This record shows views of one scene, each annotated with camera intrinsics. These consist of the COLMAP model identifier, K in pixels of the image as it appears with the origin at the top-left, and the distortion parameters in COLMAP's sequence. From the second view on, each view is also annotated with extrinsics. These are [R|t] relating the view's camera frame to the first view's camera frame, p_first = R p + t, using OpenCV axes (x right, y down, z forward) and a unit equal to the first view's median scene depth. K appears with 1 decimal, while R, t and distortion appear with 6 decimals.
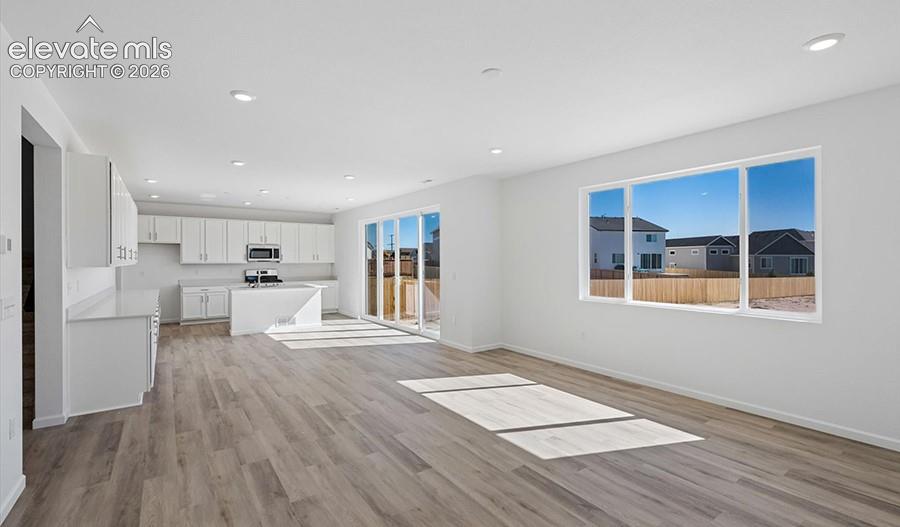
lens RADIAL K [[401.4, 0, 452.2], [0, 401.4, 262.9], [0, 0, 1]] dist [0.001204, 0.000053]
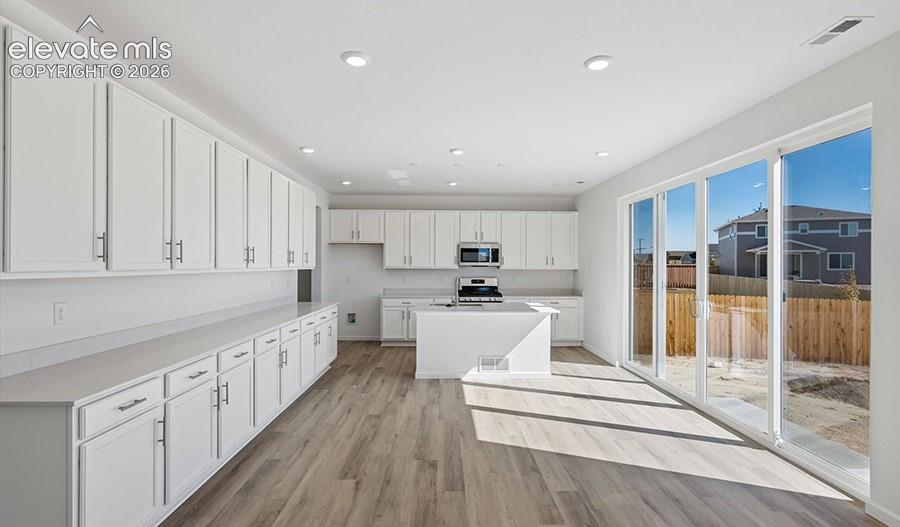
lens RADIAL K [[421.2, 0, 450.0], [0, 421.2, 263.5], [0, 0, 1]] dist [0.001164, 0.000113]
pose [[0.823936, 0.004566, -0.566665, -0.088623], [-0.010860, 0.999911, -0.007733, -0.002659], [0.566579, 0.012525, 0.823912, 0.367591]]
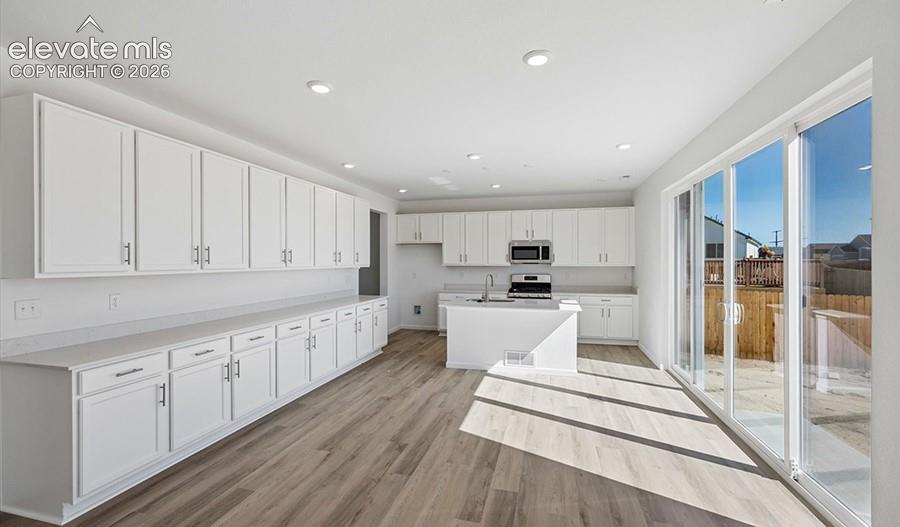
lens RADIAL K [[386.8, 0, 449.6], [0, 386.8, 261.1], [0, 0, 1]] dist [0.001883, 0.000076]
pose [[0.634419, 0.002302, -0.772986, -0.007361], [-0.005654, 0.999983, -0.001663, -0.006569], [0.772969, 0.005425, 0.634421, 0.451181]]
